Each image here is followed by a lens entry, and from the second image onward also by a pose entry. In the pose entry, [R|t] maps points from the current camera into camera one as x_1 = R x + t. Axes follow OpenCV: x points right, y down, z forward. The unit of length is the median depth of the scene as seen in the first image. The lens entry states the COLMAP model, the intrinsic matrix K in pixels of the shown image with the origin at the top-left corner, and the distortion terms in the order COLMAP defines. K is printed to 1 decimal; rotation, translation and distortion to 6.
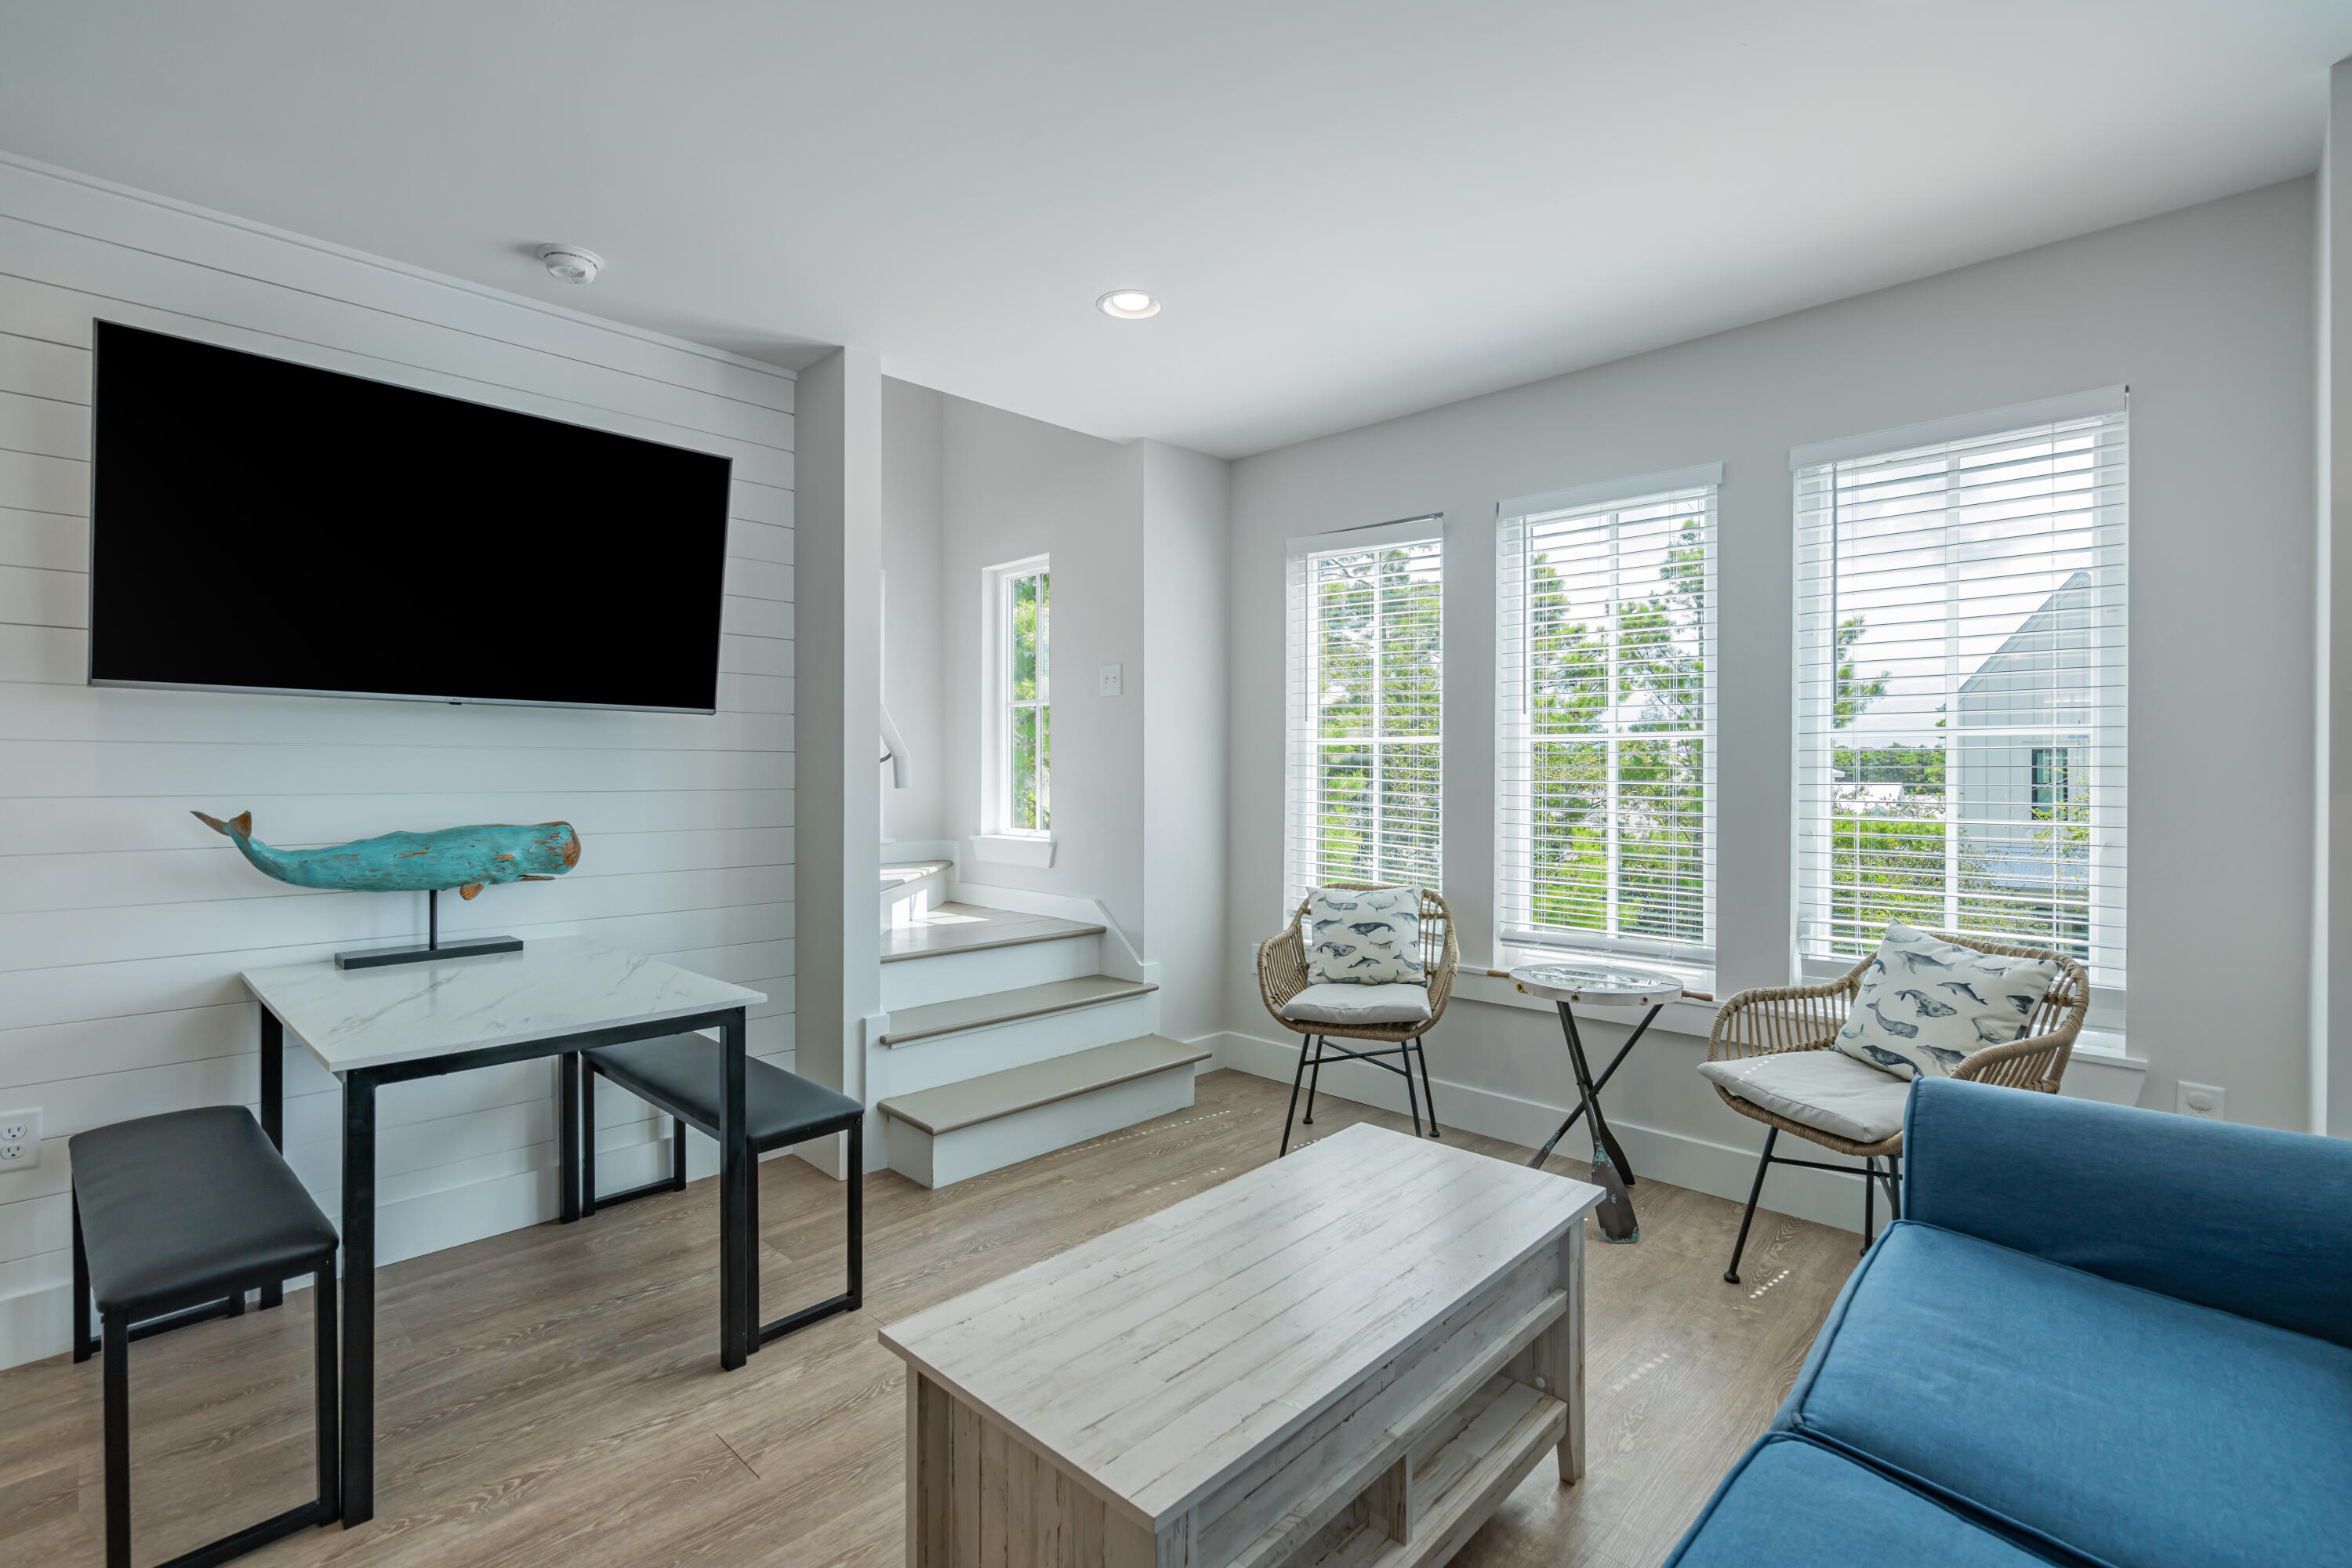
lens RADIAL K [[1068.8, 0, 1180.0], [0, 1068.8, 773.5], [0, 0, 1]] dist [-0.001509, -0.000064]
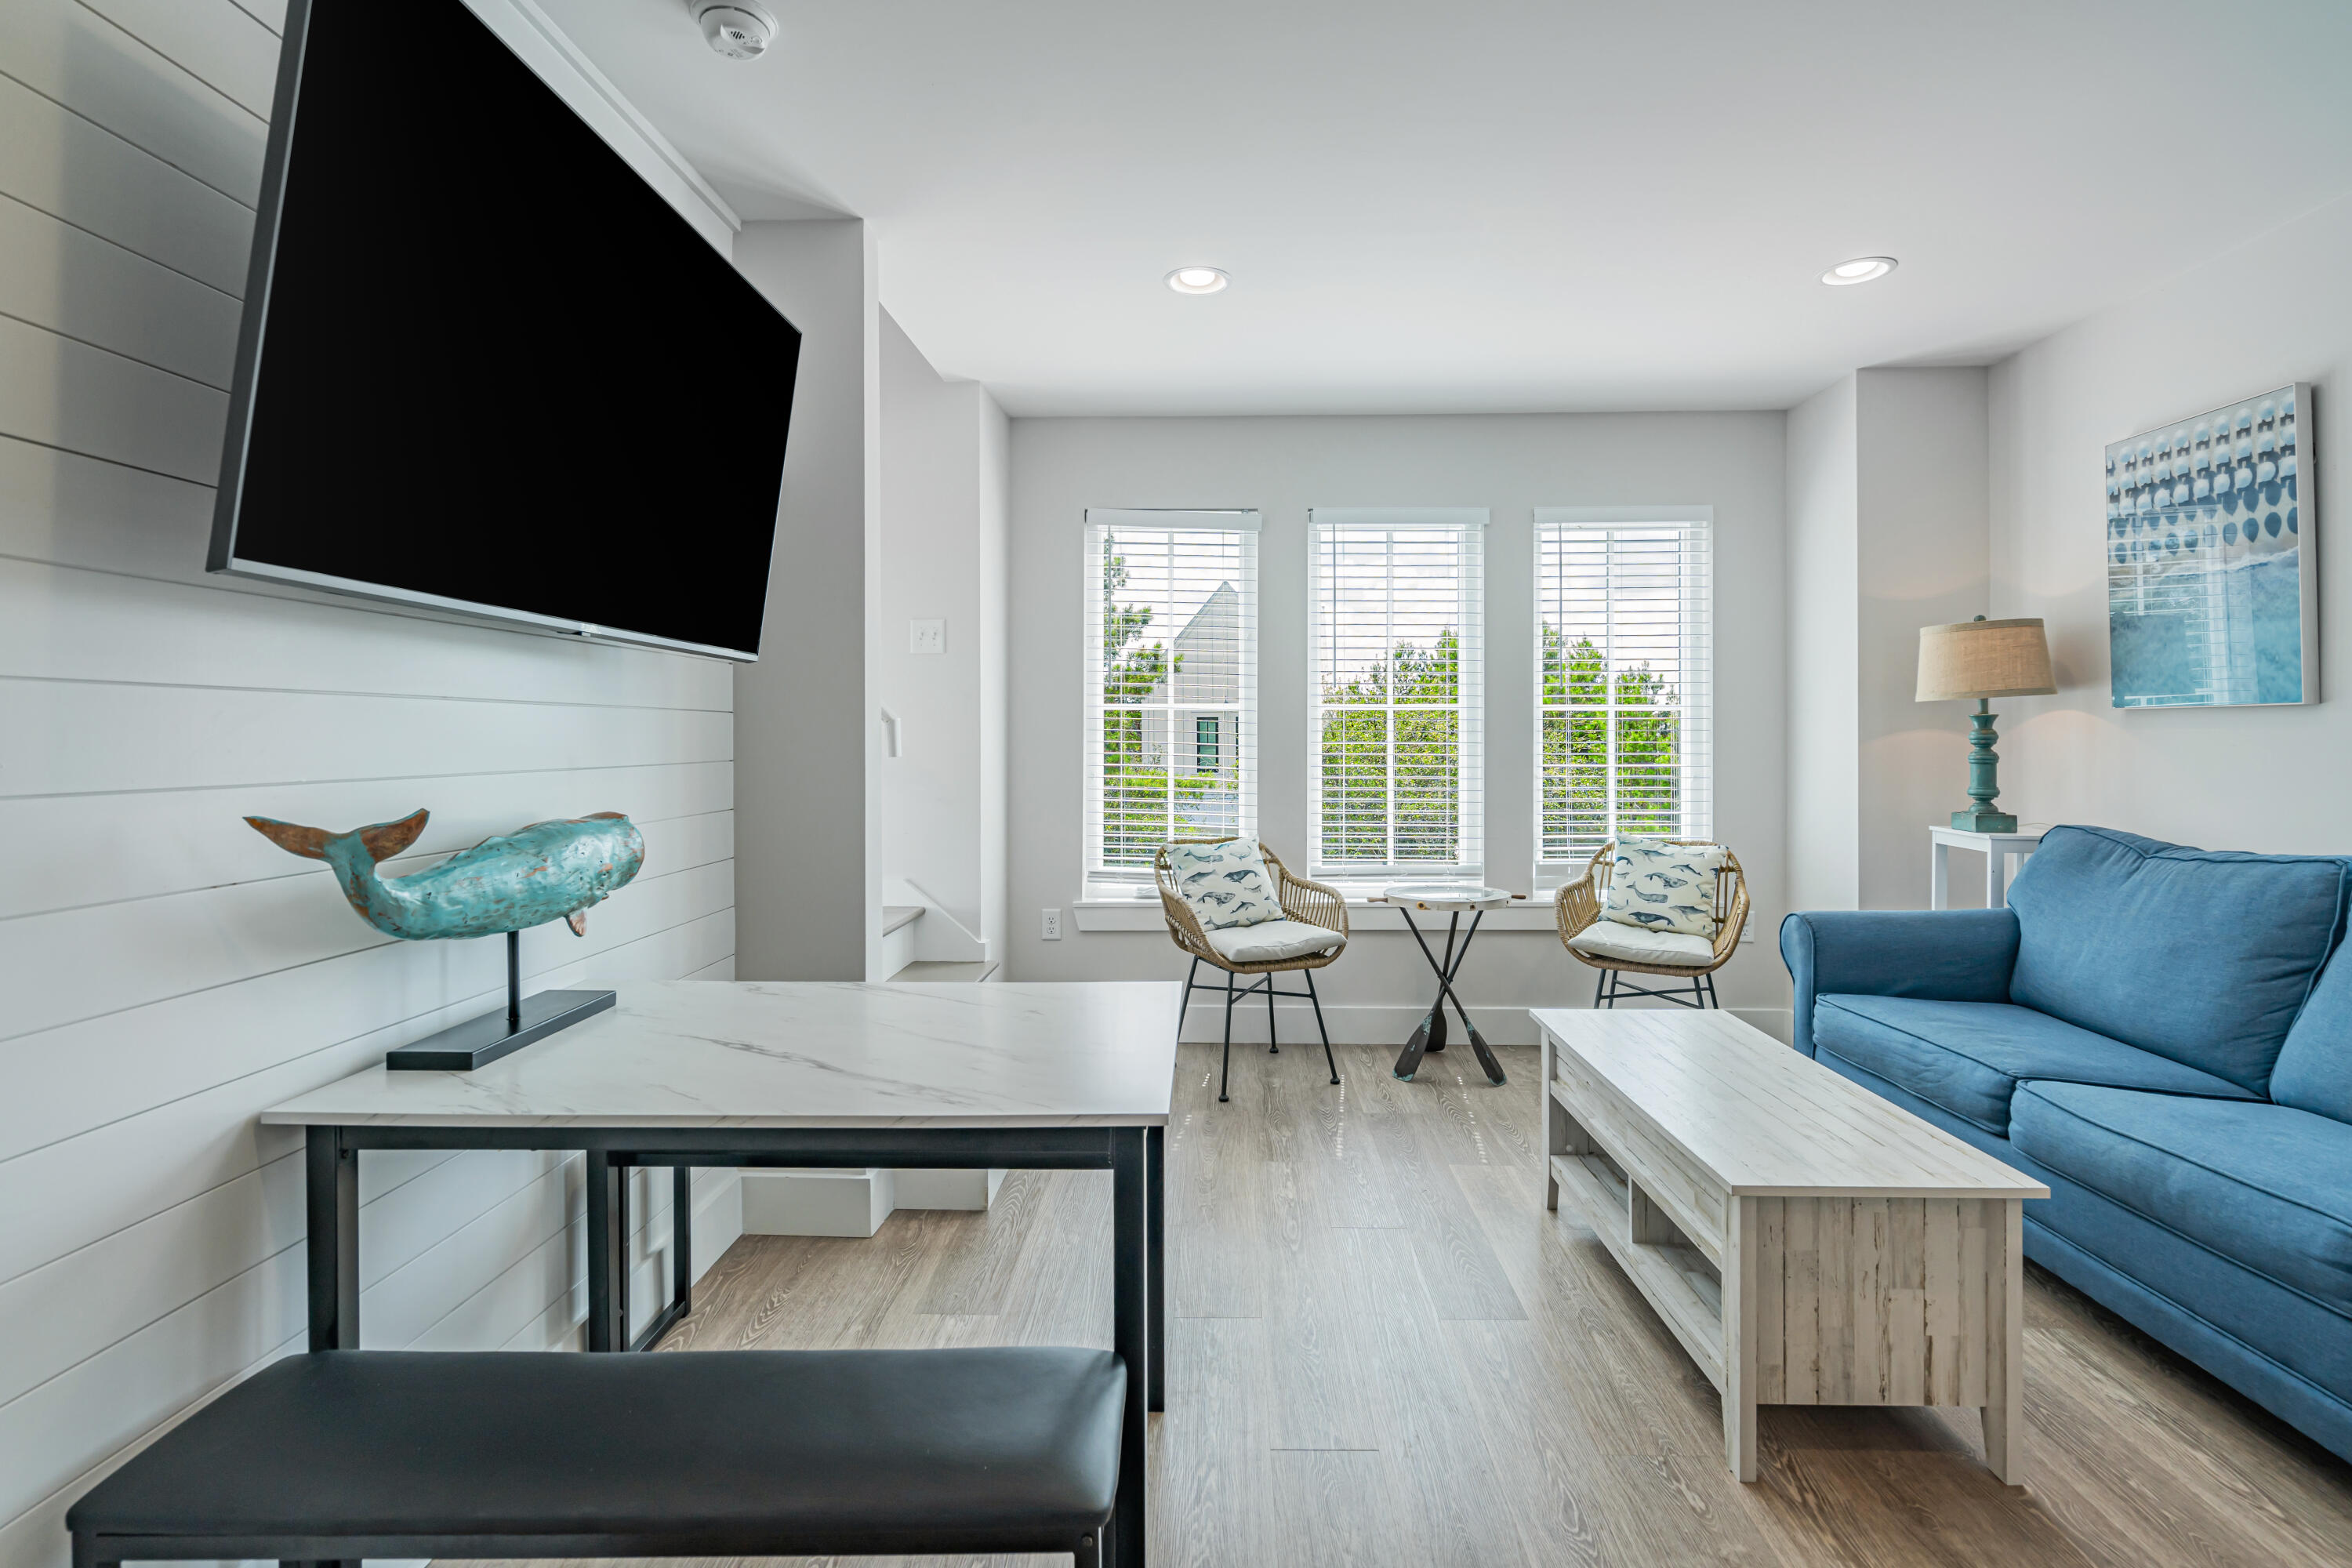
lens RADIAL K [[1099.3, 0, 1188.4], [0, 1099.3, 728.4], [0, 0, 1]] dist [0.002340, 0.001228]
pose [[0.737822, 0.001415, 0.674994, -0.775048], [0.005466, 0.999952, -0.008071, 0.000167], [-0.674973, 0.009644, 0.737779, 0.231626]]
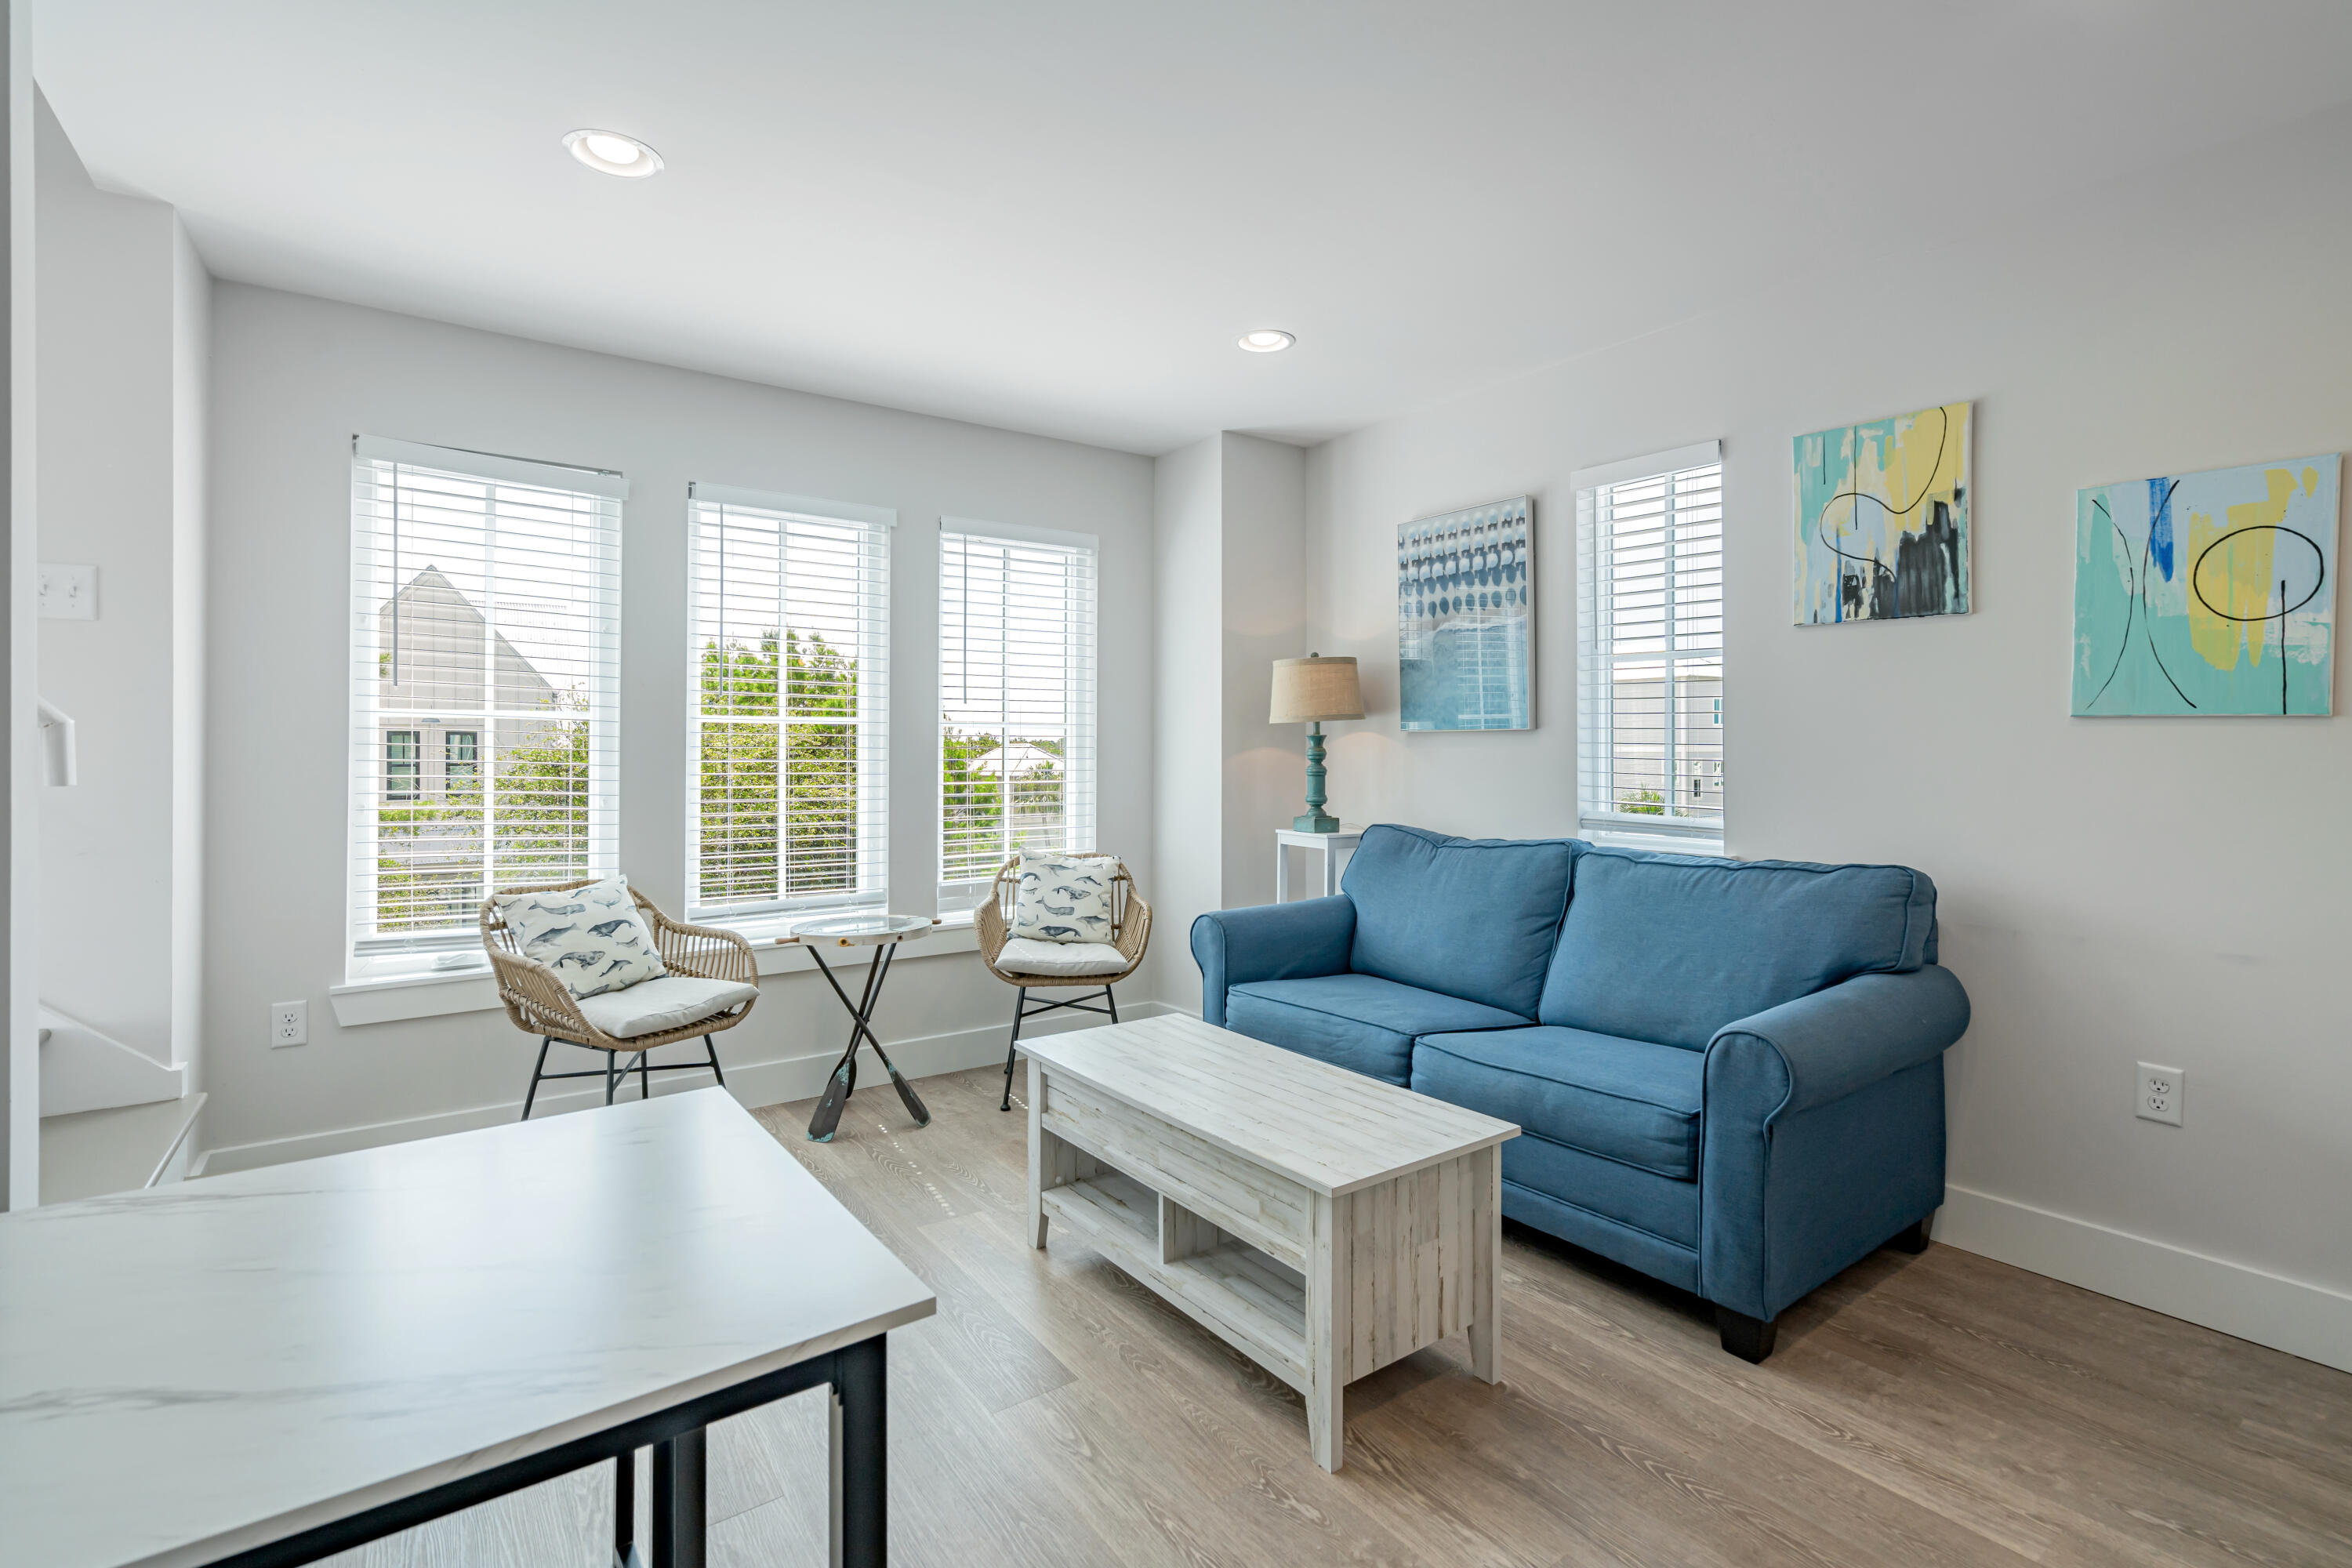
lens RADIAL K [[1089.8, 0, 1179.7], [0, 1089.8, 748.1], [0, 0, 1]] dist [-0.000707, 0.000764]
pose [[0.176395, 0.002789, 0.984316, -0.766232], [0.004864, 0.999981, -0.003705, 0.001643], [-0.984307, 0.005442, 0.176378, 0.457349]]
